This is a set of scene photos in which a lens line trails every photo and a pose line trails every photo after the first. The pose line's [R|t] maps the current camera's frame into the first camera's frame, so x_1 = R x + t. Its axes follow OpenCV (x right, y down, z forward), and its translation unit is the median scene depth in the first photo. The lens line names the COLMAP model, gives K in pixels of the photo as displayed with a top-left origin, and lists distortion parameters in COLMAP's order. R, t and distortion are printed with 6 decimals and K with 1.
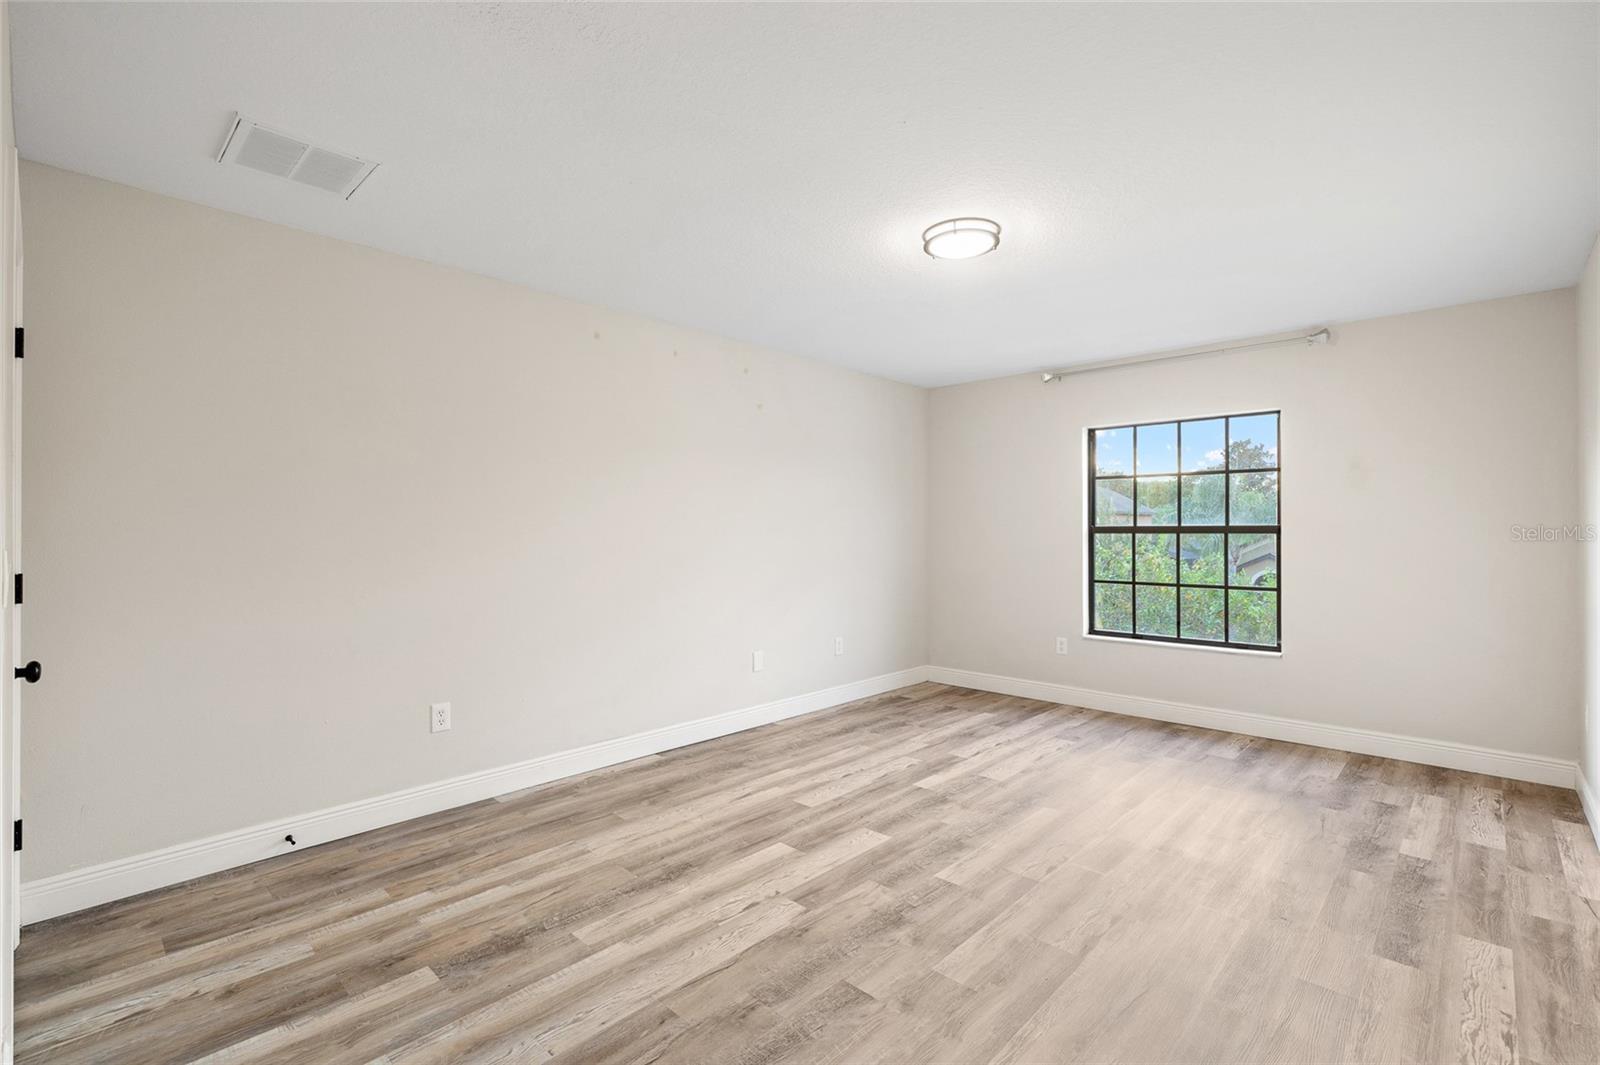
lens RADIAL K [[725.4, 0, 792.9], [0, 725.4, 527.0], [0, 0, 1]] dist [-0.006120, 0.001675]
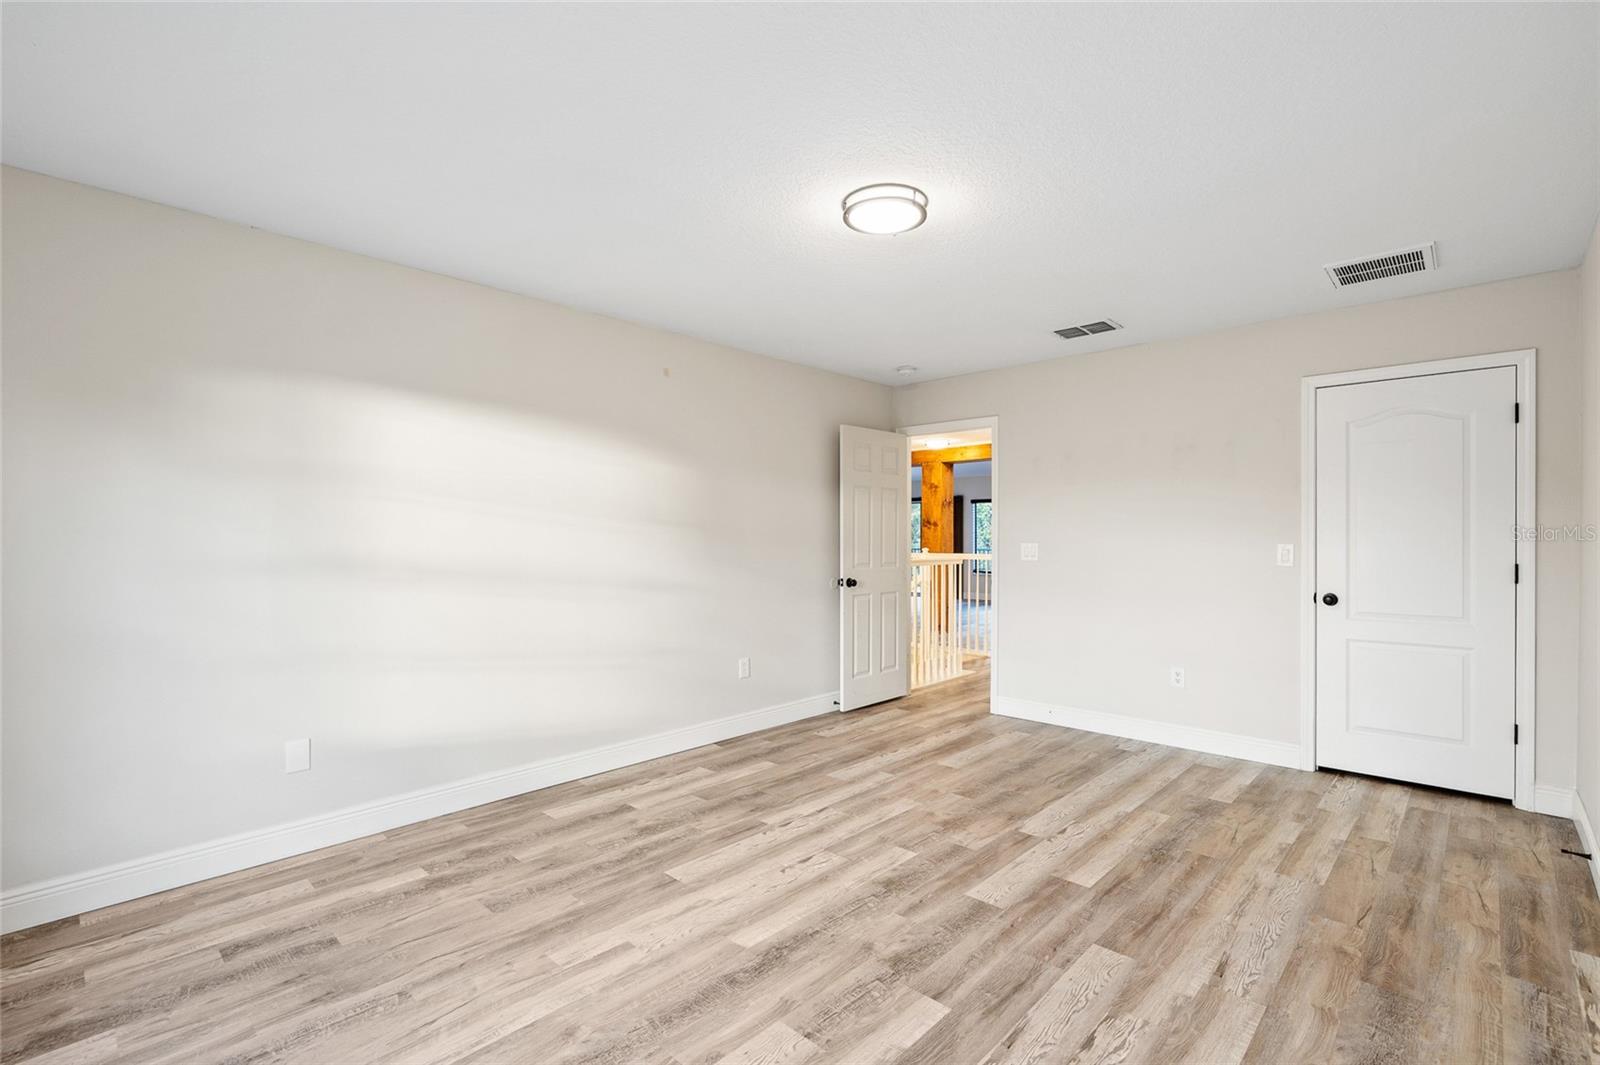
lens RADIAL K [[725.4, 0, 804.1], [0, 725.4, 547.5], [0, 0, 1]] dist [-0.006120, 0.001675]
pose [[-0.999855, 0.002321, -0.016896, 0.347415], [0.002143, 0.999942, 0.010540, 0.009400], [0.016920, 0.010502, -0.999802, 1.887692]]
